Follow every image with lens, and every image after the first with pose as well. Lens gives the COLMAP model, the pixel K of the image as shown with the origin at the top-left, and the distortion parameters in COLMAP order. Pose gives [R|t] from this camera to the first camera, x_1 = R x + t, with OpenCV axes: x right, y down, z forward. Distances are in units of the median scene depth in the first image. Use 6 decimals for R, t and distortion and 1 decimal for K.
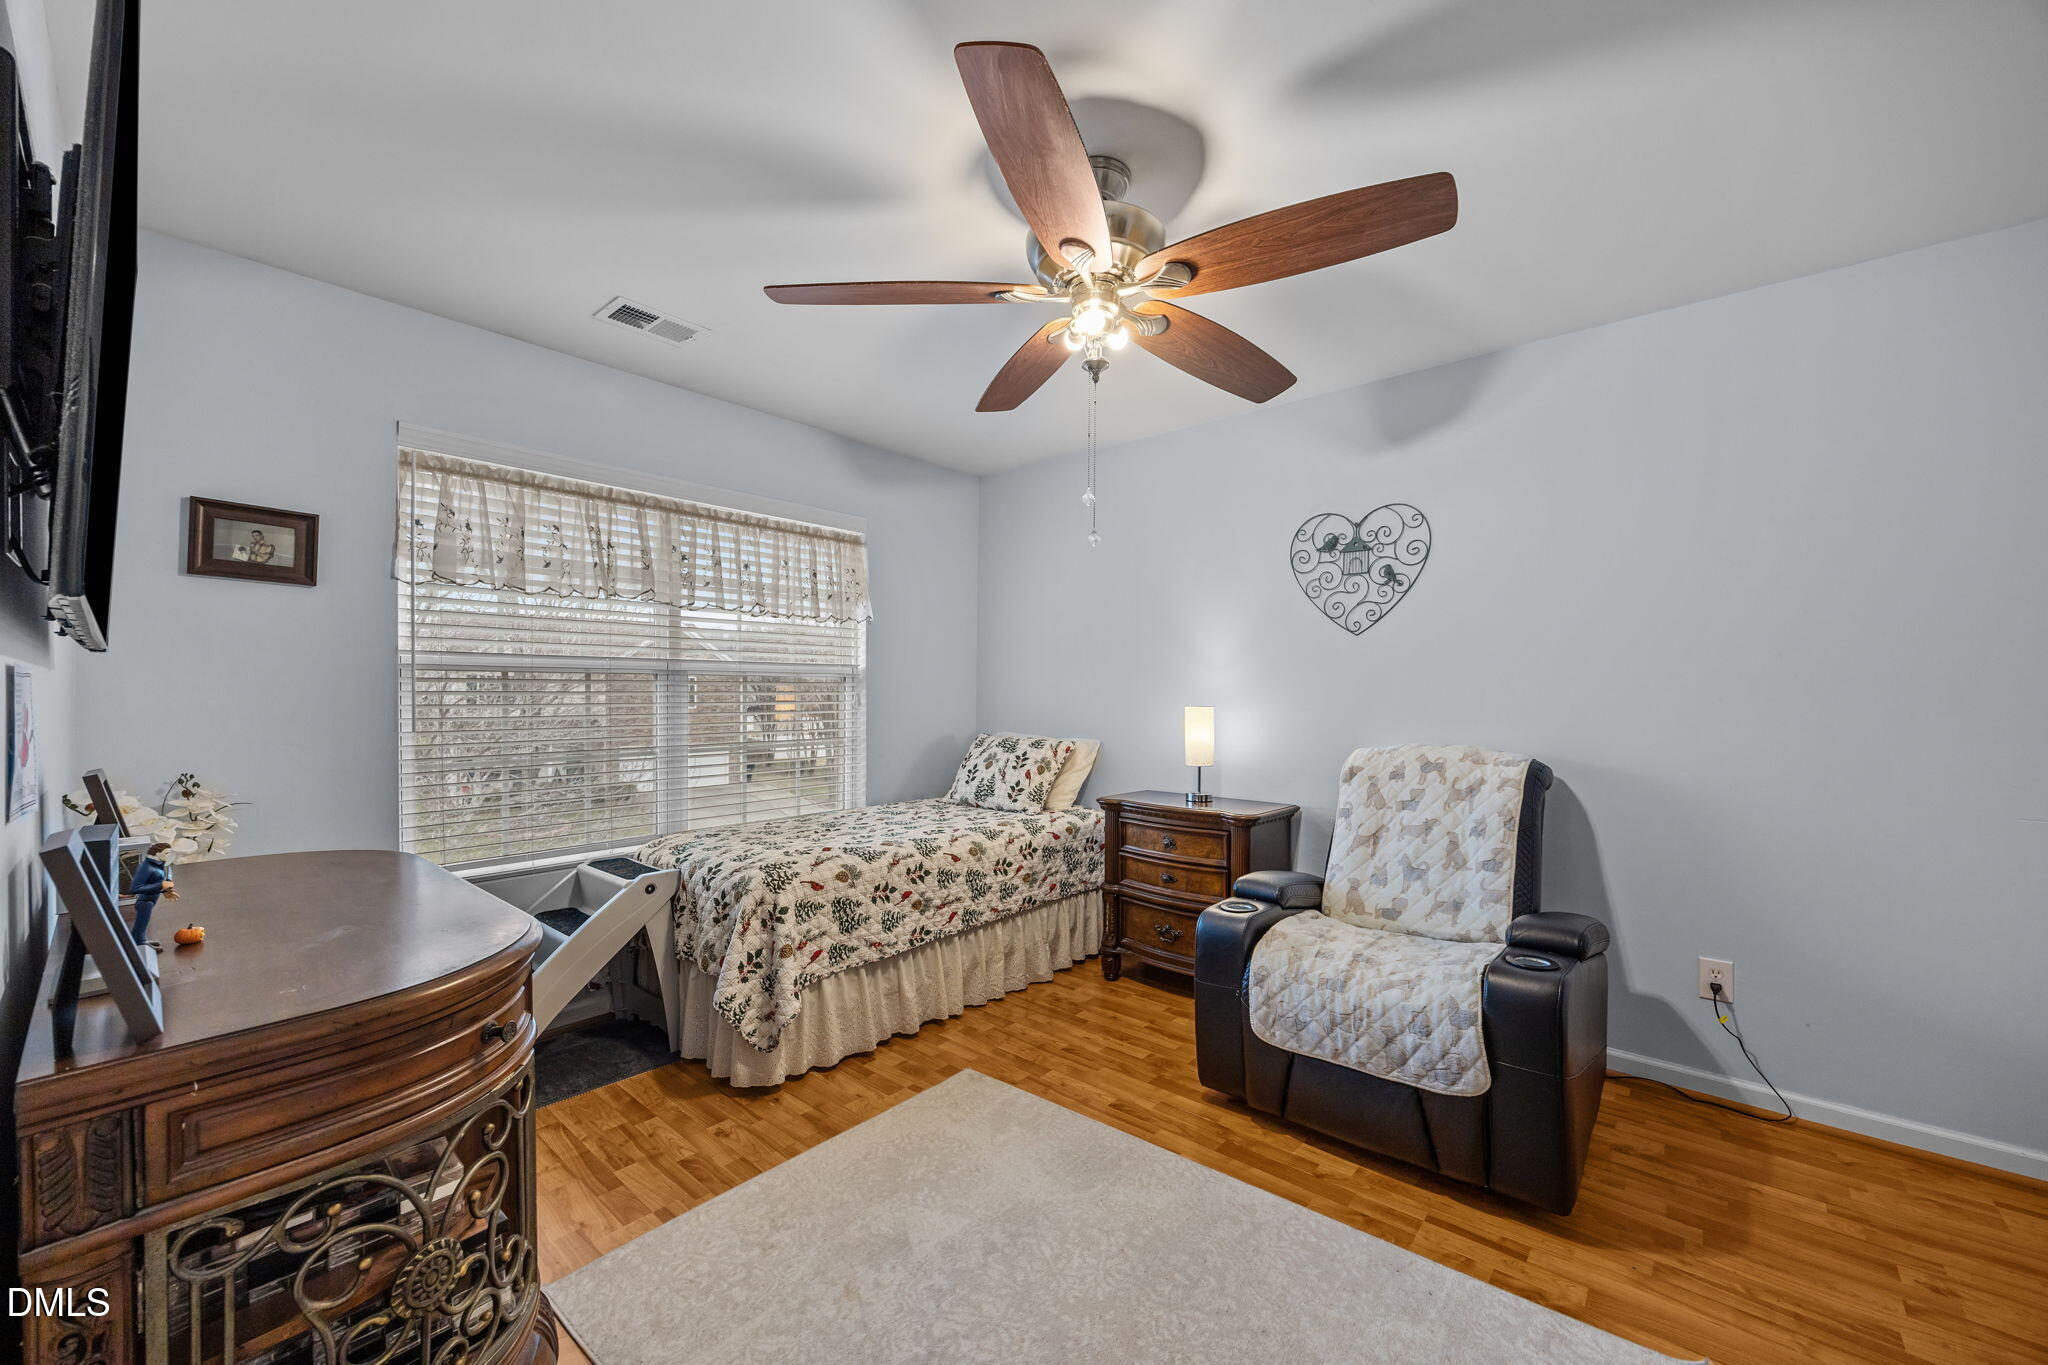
lens RADIAL K [[778.1, 0, 1060.5], [0, 778.1, 692.3], [0, 0, 1]] dist [-0.002632, -0.000161]
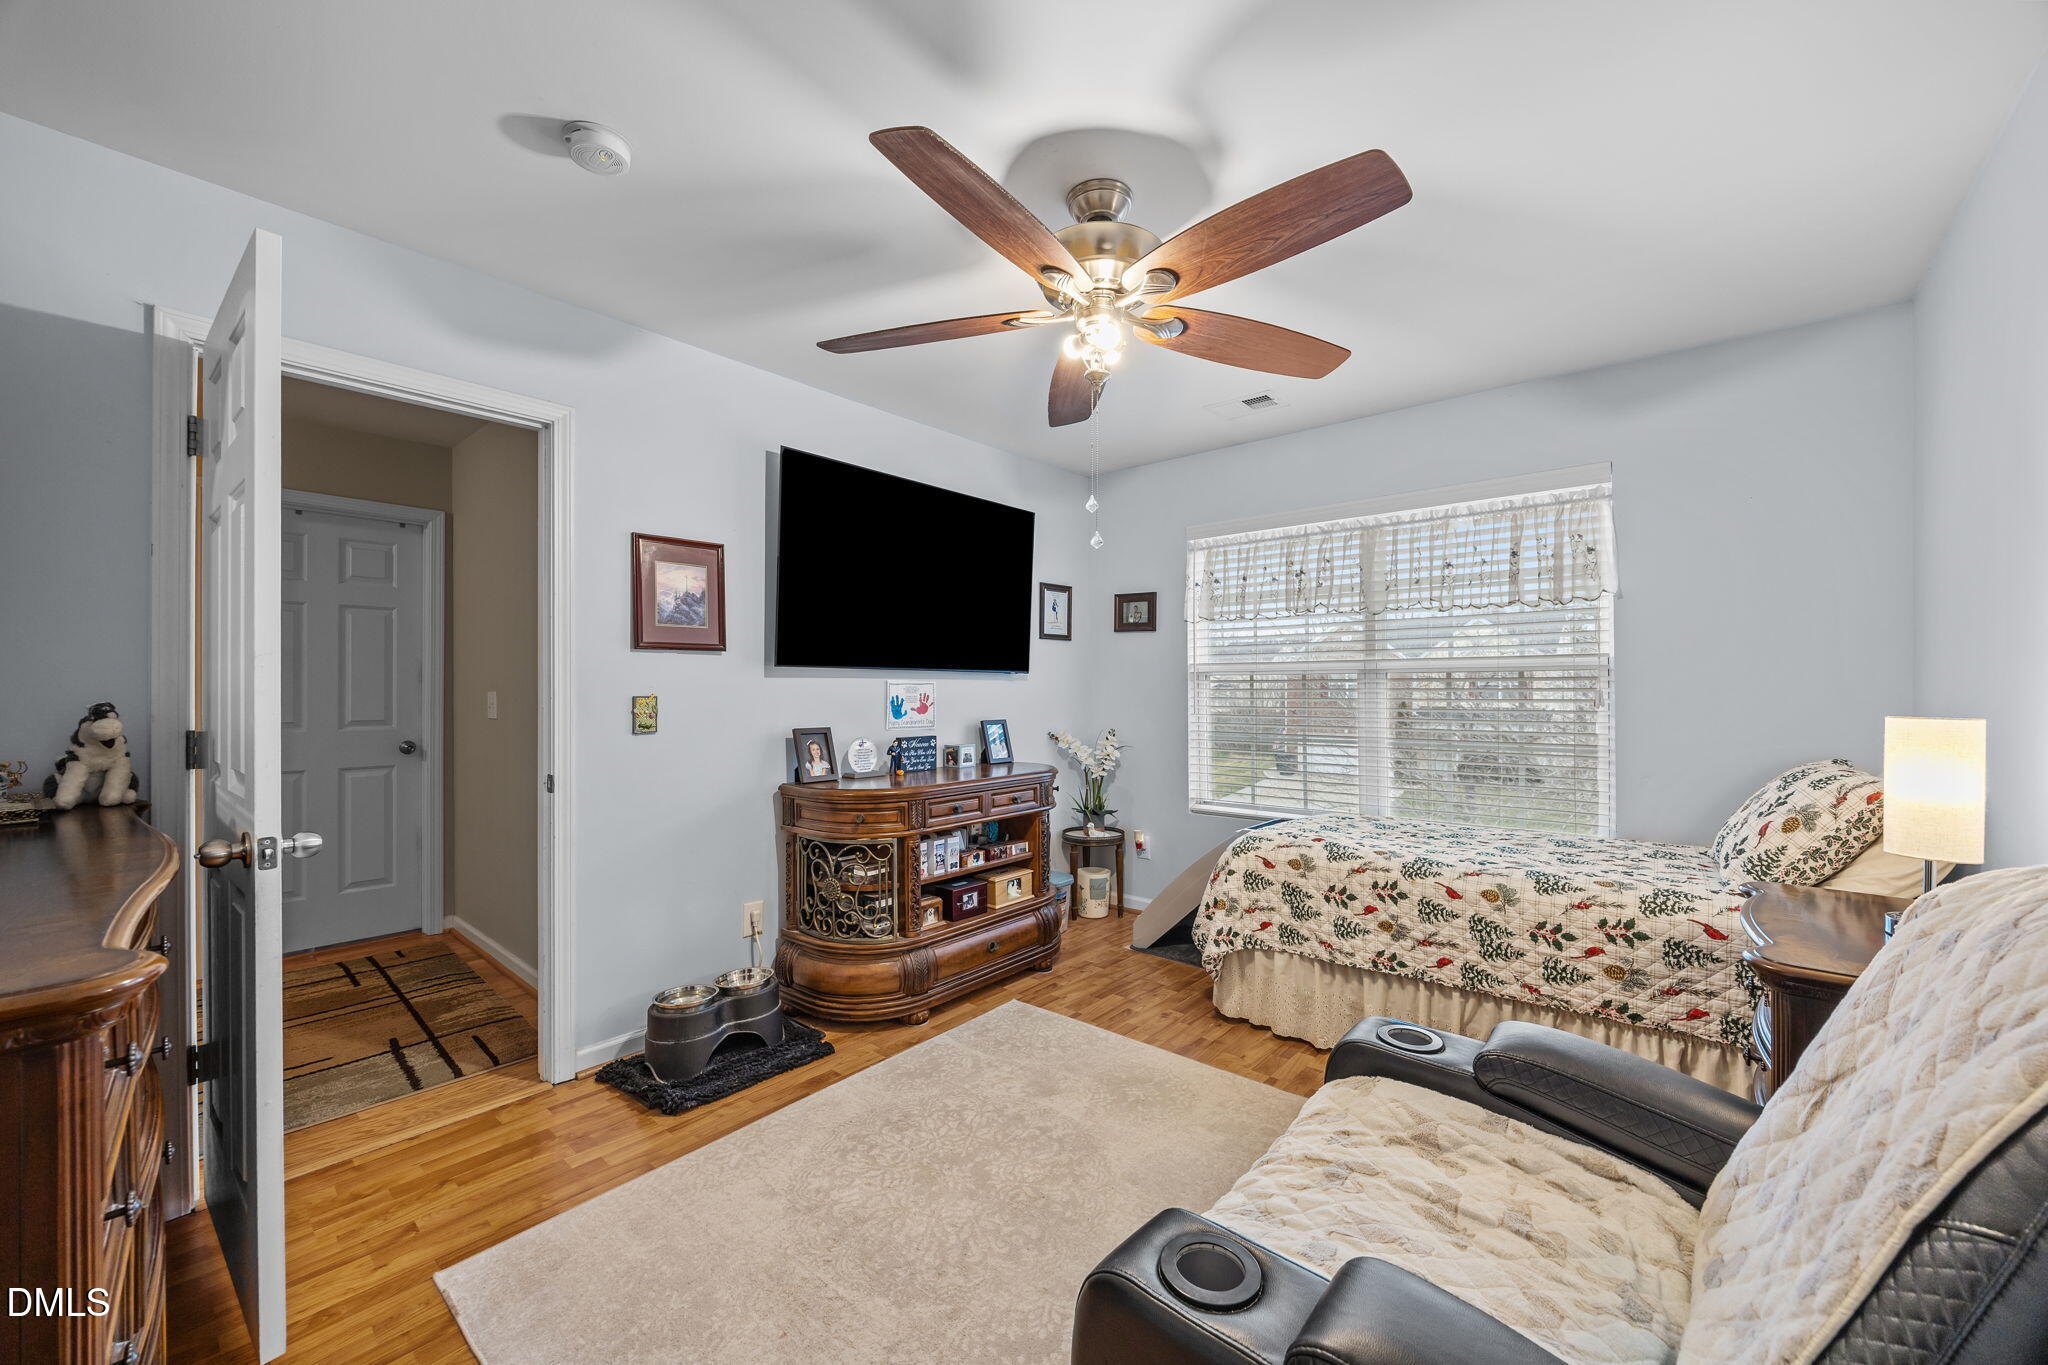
lens RADIAL K [[778.1, 0, 1060.5], [0, 778.1, 692.3], [0, 0, 1]] dist [-0.002632, -0.000161]
pose [[0.013071, 0.000500, -0.999914, 0.701983], [-0.000030, 1.000000, 0.000499, 0.004711], [0.999915, 0.000024, 0.013071, 0.616016]]
